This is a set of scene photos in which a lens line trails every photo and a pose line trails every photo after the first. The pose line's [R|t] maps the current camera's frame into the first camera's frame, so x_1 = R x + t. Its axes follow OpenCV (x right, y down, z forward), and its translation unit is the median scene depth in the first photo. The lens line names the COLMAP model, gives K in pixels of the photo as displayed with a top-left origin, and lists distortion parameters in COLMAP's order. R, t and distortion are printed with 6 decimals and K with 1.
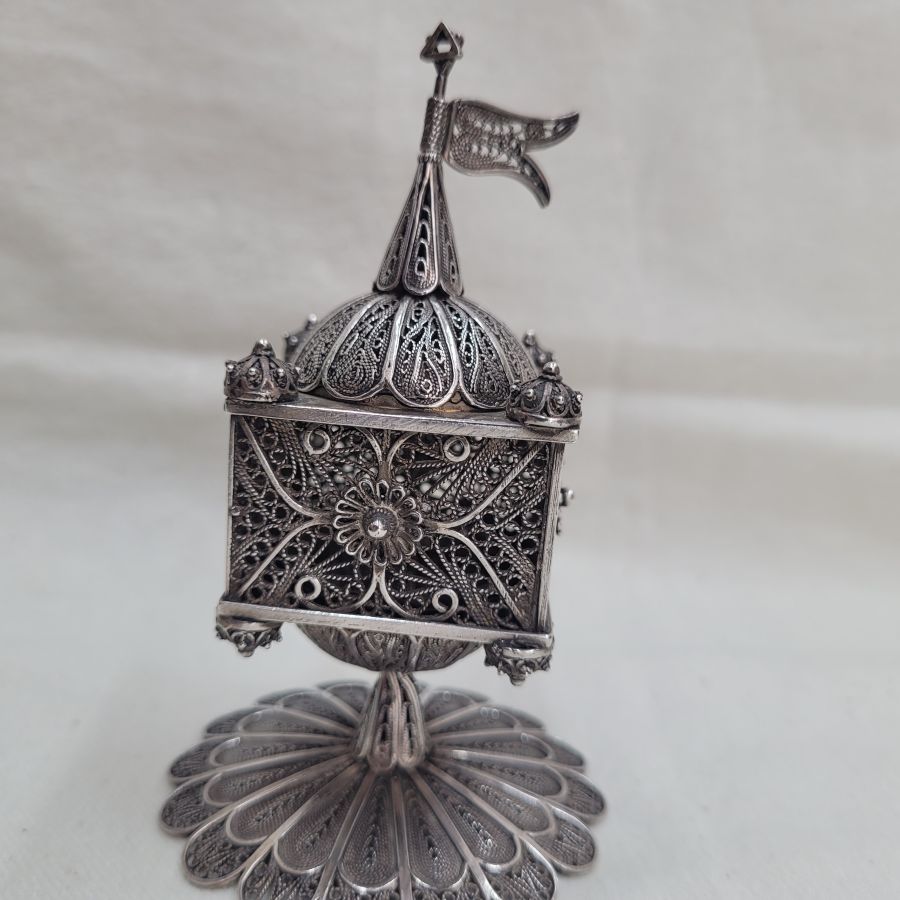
lens RADIAL K [[872.9, 0, 450.0], [0, 872.9, 450.0], [0, 0, 1]] dist [-0.060081, 0.020189]
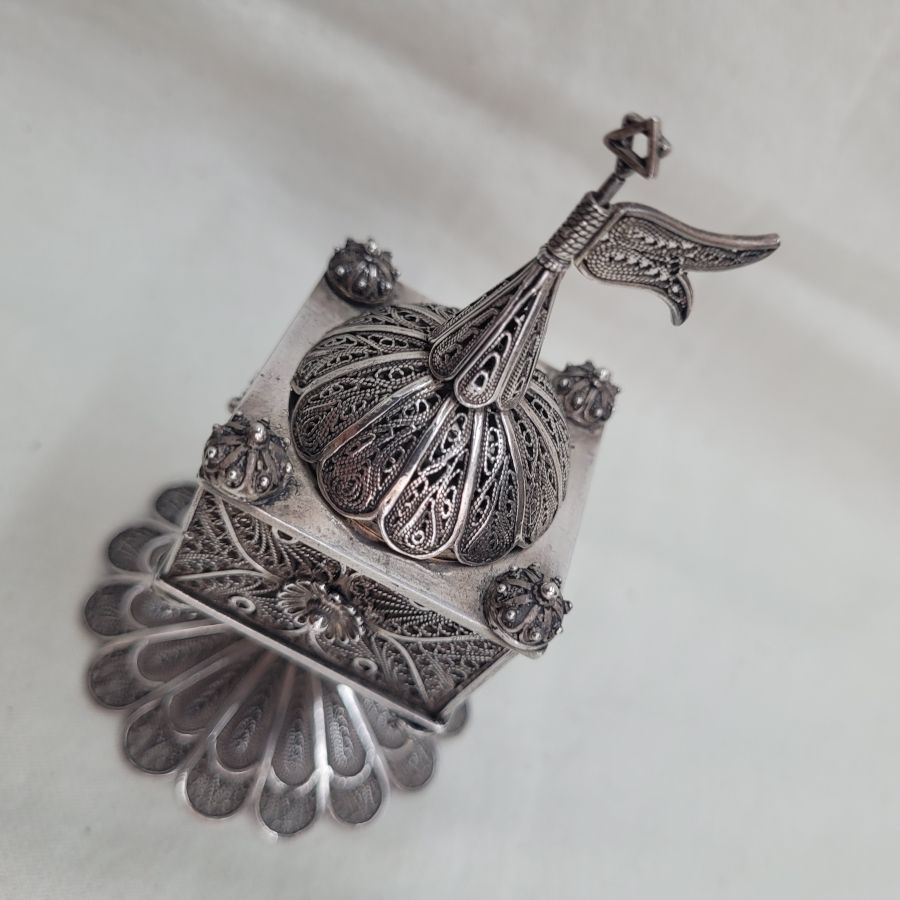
lens RADIAL K [[872.9, 0, 450.0], [0, 872.9, 450.0], [0, 0, 1]] dist [-0.060081, 0.020189]
pose [[0.905758, 0.416356, 0.079055, -0.102375], [-0.398590, 0.773565, 0.492669, -0.581275], [0.143972, -0.477749, 0.866618, 0.267891]]
